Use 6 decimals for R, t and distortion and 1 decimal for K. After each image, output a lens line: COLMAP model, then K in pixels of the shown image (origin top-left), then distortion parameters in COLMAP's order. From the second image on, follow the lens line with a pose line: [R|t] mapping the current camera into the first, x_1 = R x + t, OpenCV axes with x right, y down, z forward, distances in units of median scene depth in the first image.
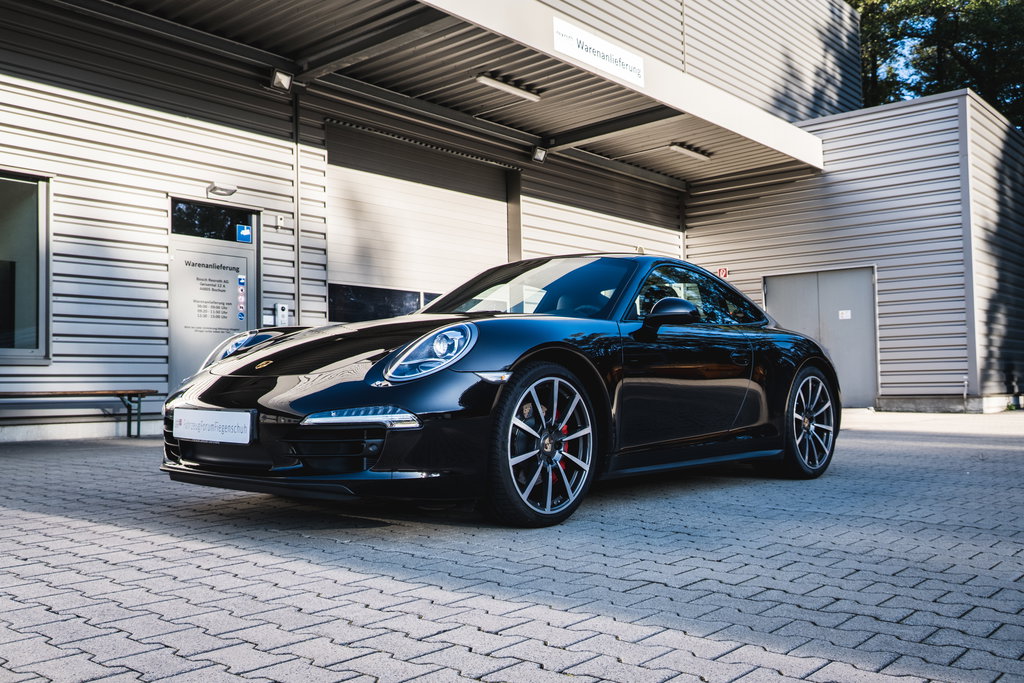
lens RADIAL K [[914.8, 0, 512.0], [0, 914.8, 341.5], [0, 0, 1]] dist [0.010468, 0.014763]
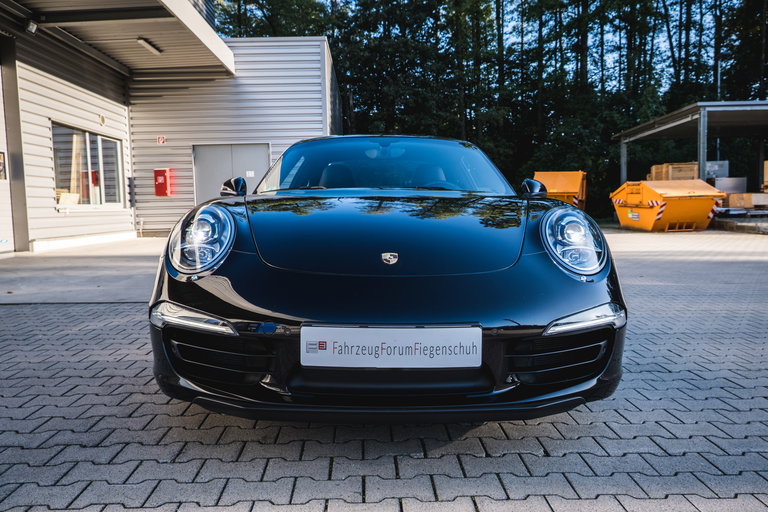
lens RADIAL K [[588.8, 0, 384.0], [0, 588.8, 256.0], [0, 0, 1]] dist [-0.007351, 0.000276]
pose [[0.770806, -0.052706, 0.634886, -0.095081], [-0.021805, 0.993805, 0.108974, -0.005255], [-0.636697, -0.097842, 0.764882, 0.095590]]
